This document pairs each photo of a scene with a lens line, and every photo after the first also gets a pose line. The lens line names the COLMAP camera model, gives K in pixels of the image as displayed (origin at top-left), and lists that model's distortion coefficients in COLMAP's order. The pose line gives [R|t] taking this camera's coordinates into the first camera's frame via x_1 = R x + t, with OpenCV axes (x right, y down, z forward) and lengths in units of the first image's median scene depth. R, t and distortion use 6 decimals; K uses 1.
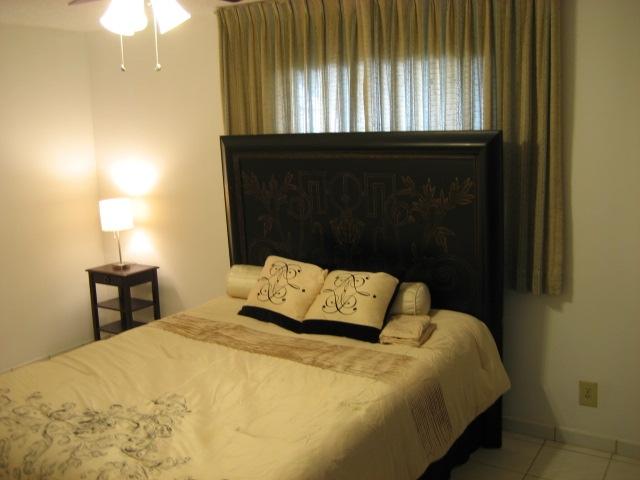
lens RADIAL K [[668.2, 0, 320.0], [0, 668.2, 240.0], [0, 0, 1]] dist [-0.121704, 0.018240]
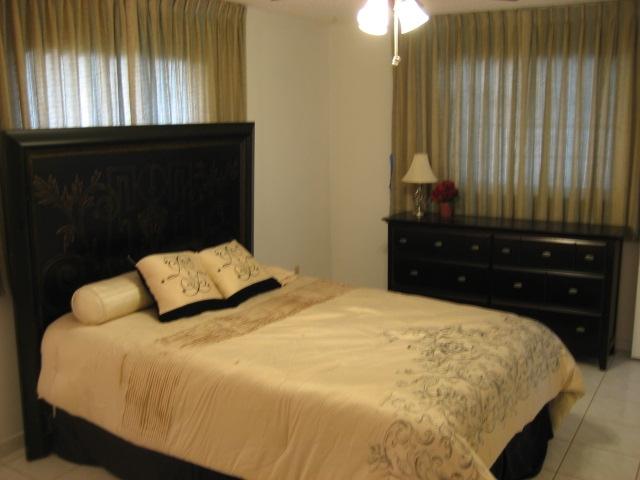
lens RADIAL K [[668.2, 0, 320.0], [0, 668.2, 240.0], [0, 0, 1]] dist [-0.121704, 0.018240]
pose [[0.009842, -0.151162, 0.988460, -0.952377], [0.183767, 0.971945, 0.146806, -0.087187], [-0.982921, 0.180201, 0.037344, 0.709772]]
